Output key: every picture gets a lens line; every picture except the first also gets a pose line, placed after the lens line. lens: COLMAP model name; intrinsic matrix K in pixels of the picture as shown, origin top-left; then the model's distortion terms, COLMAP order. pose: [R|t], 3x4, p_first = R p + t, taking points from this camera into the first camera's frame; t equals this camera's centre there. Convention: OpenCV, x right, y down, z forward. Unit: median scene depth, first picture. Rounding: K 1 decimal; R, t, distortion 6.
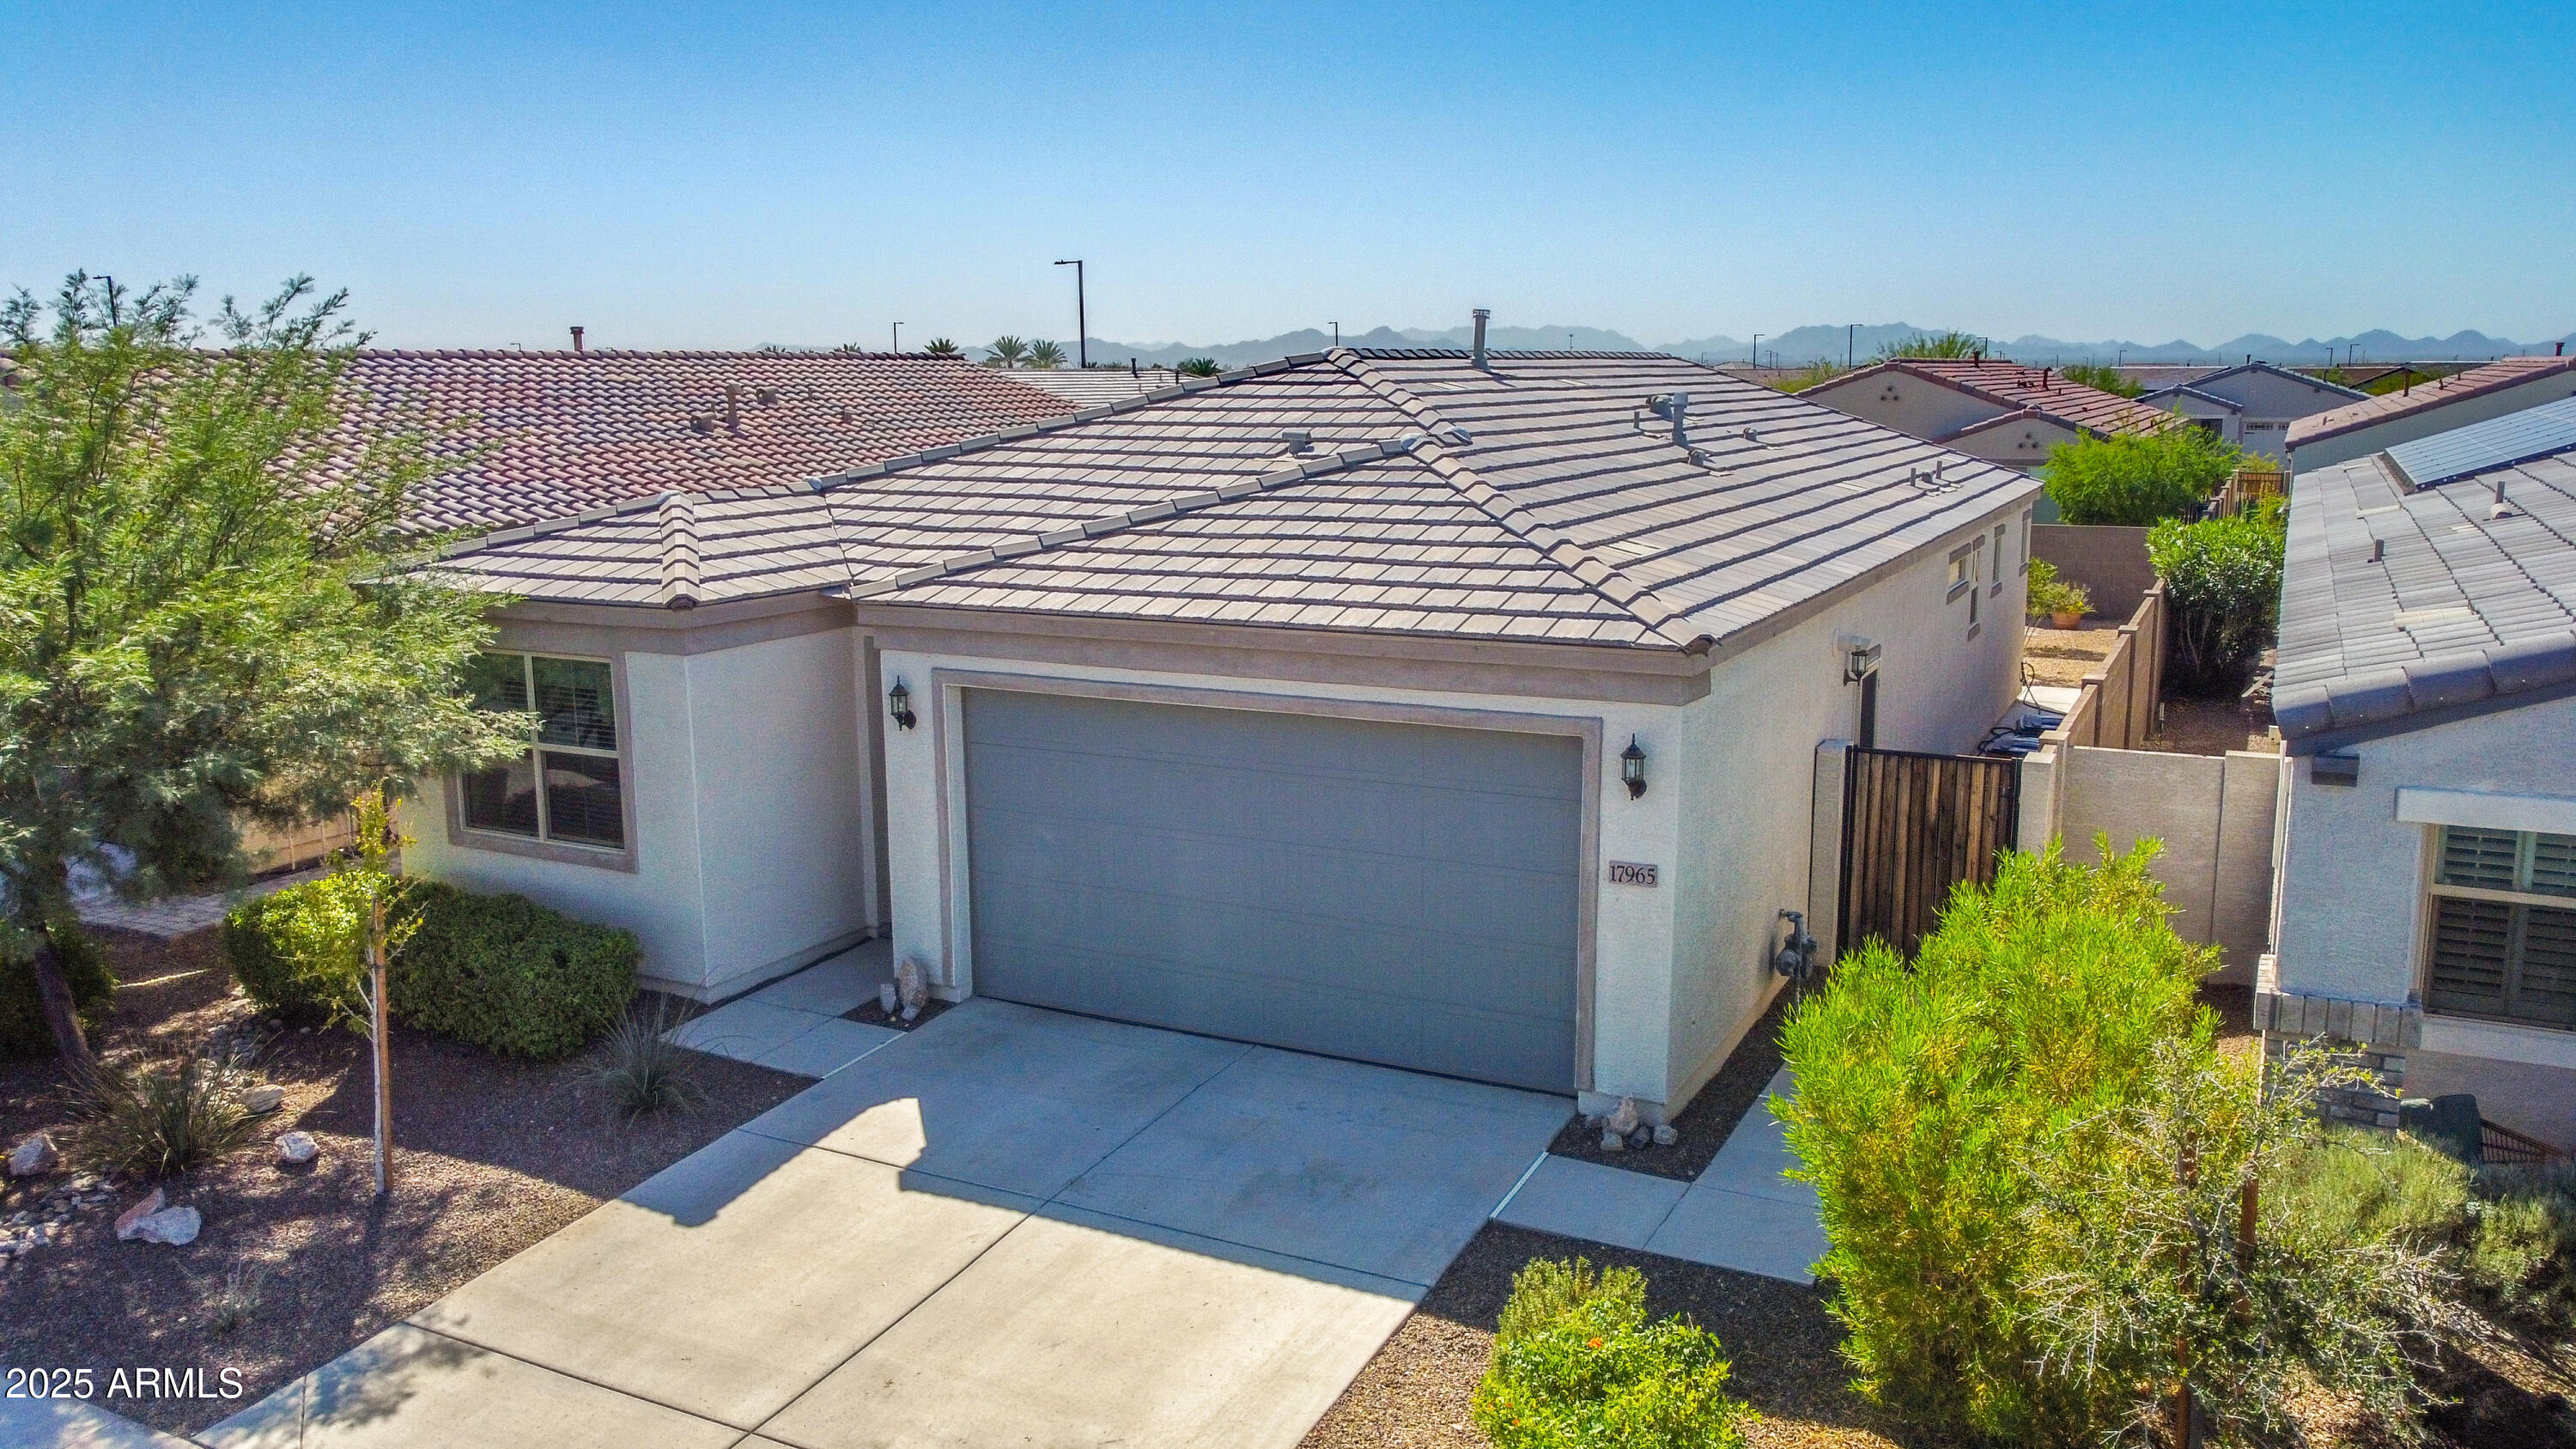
lens RADIAL K [[1960.2, 0, 1283.8], [0, 1960.2, 727.0], [0, 0, 1]] dist [0.002127, -0.009569]
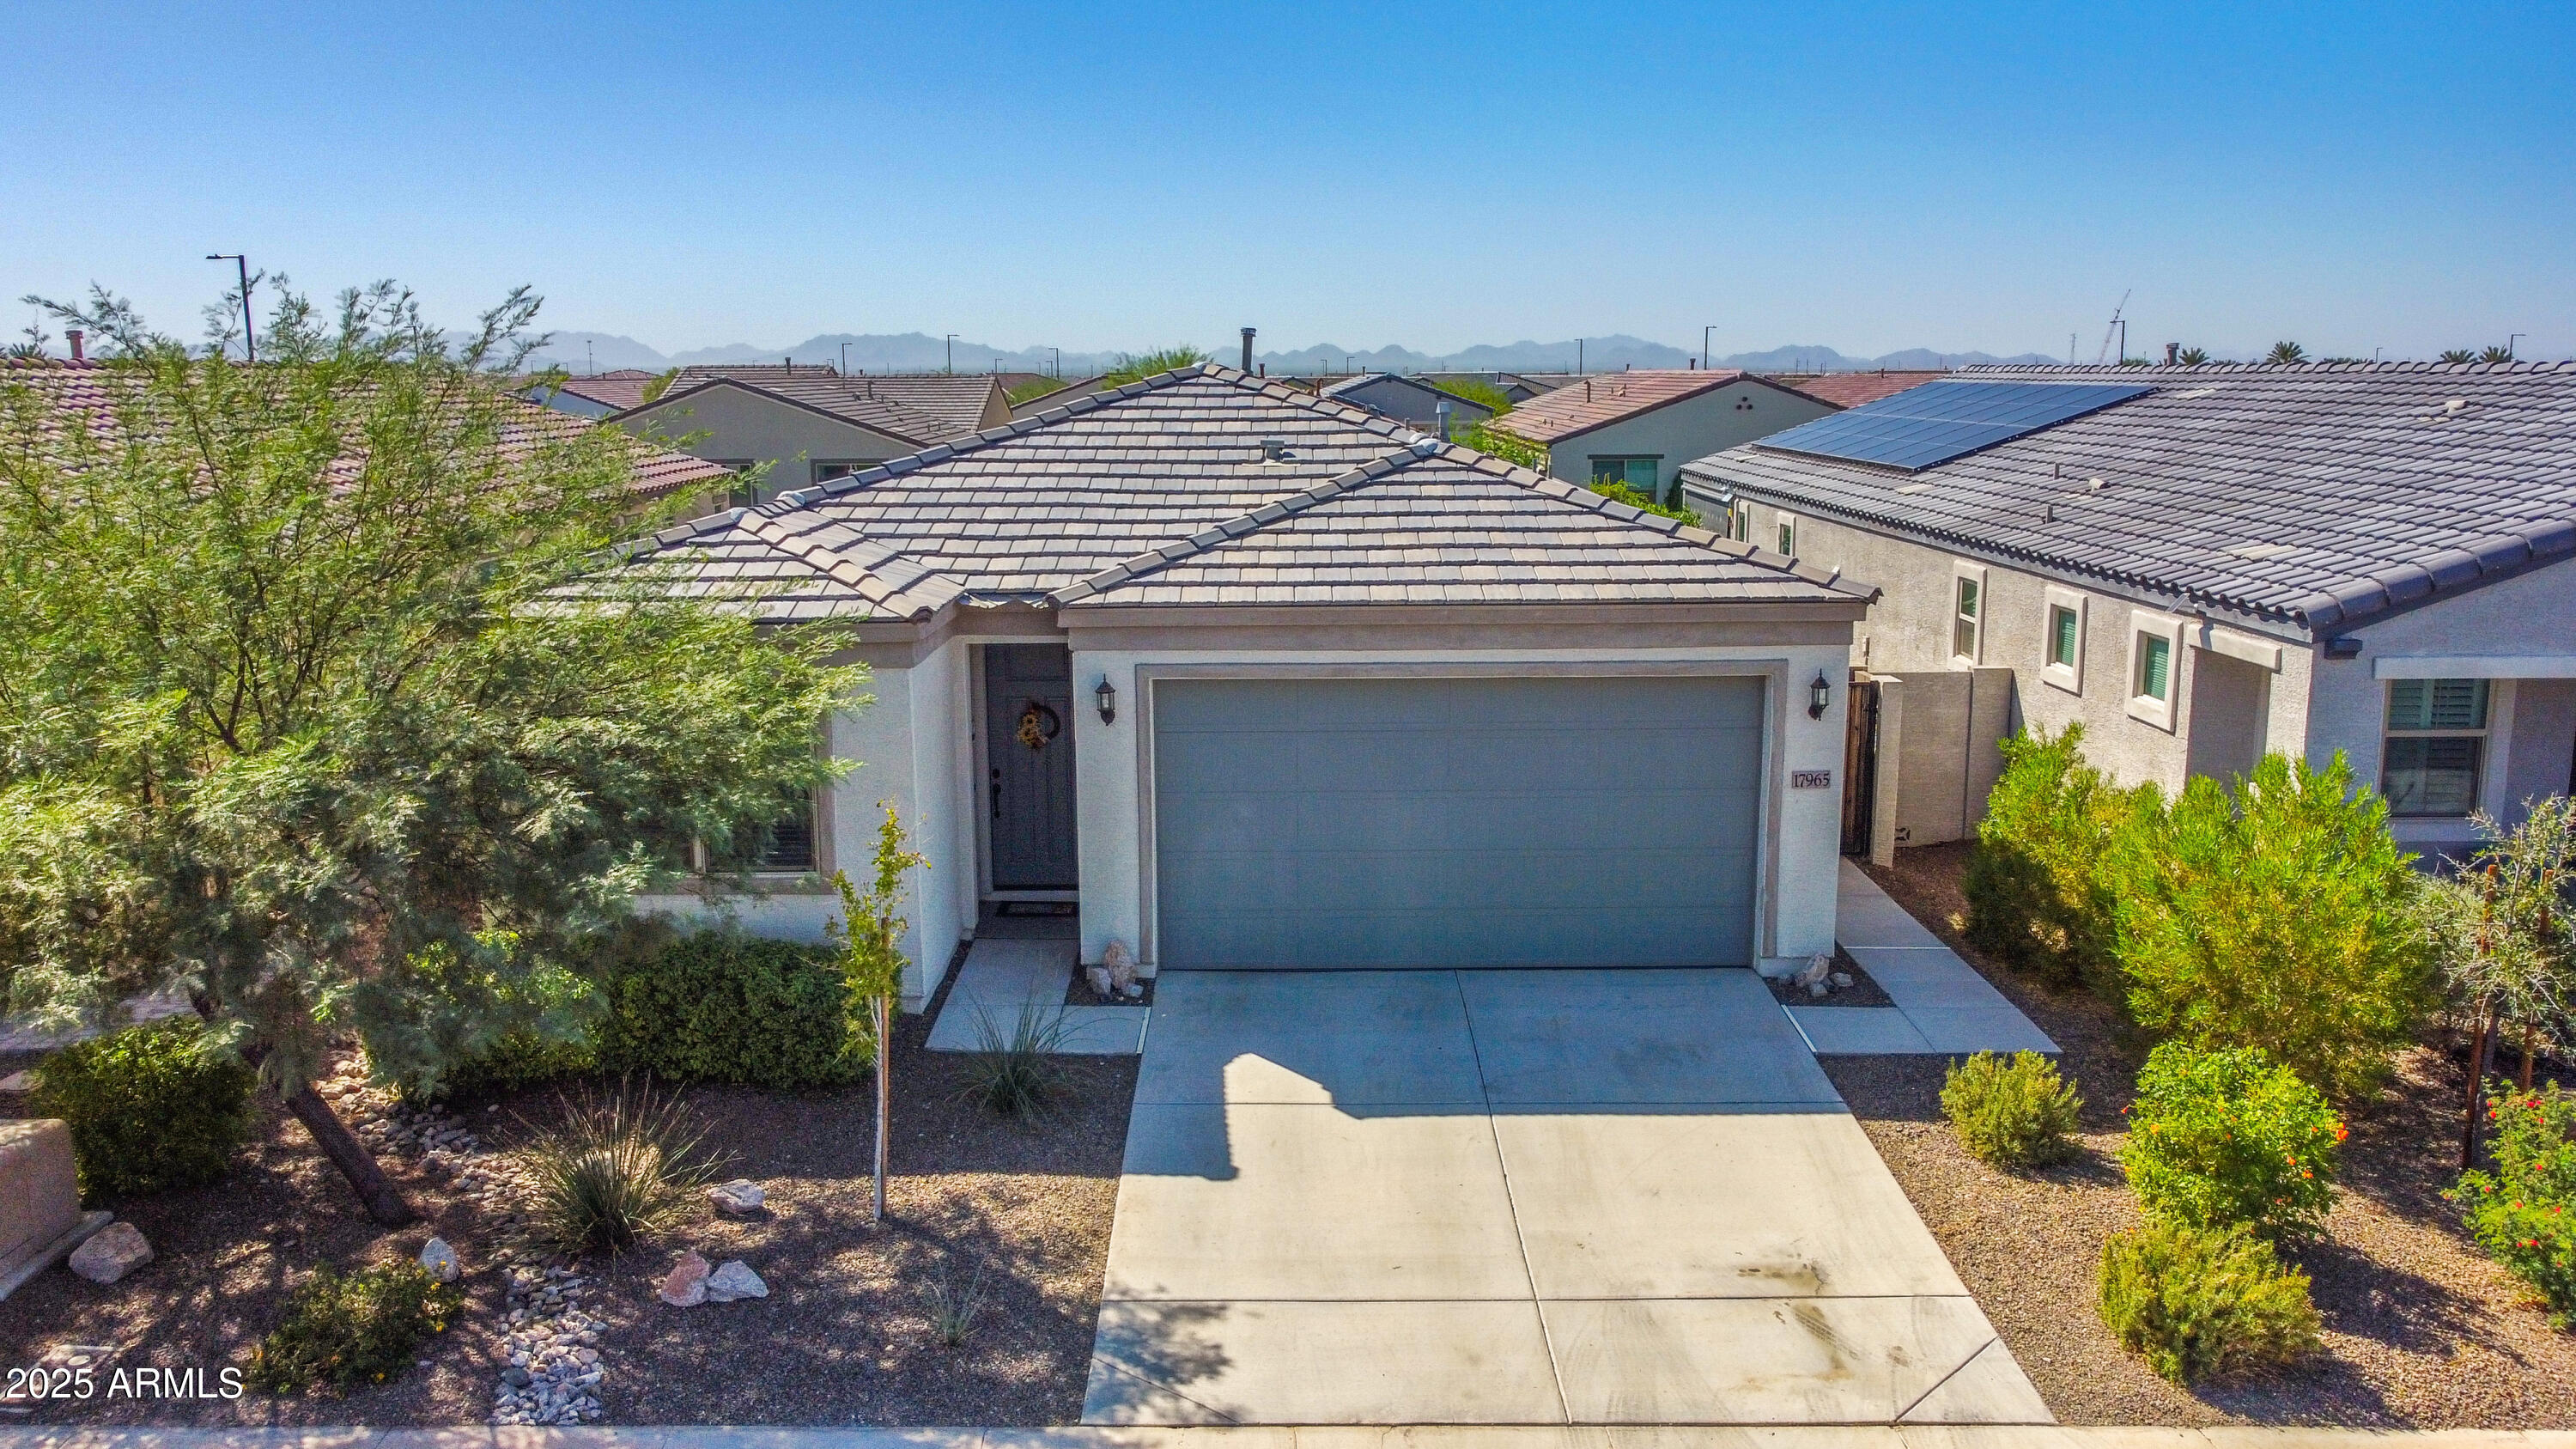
lens RADIAL K [[1960.2, 0, 1280.8], [0, 1960.2, 722.2], [0, 0, 1]] dist [0.002127, -0.009569]
pose [[0.885905, -0.079487, 0.457007, -0.696503], [0.082329, 0.996511, 0.013727, -0.007989], [-0.456503, 0.025464, 0.889357, 0.020410]]
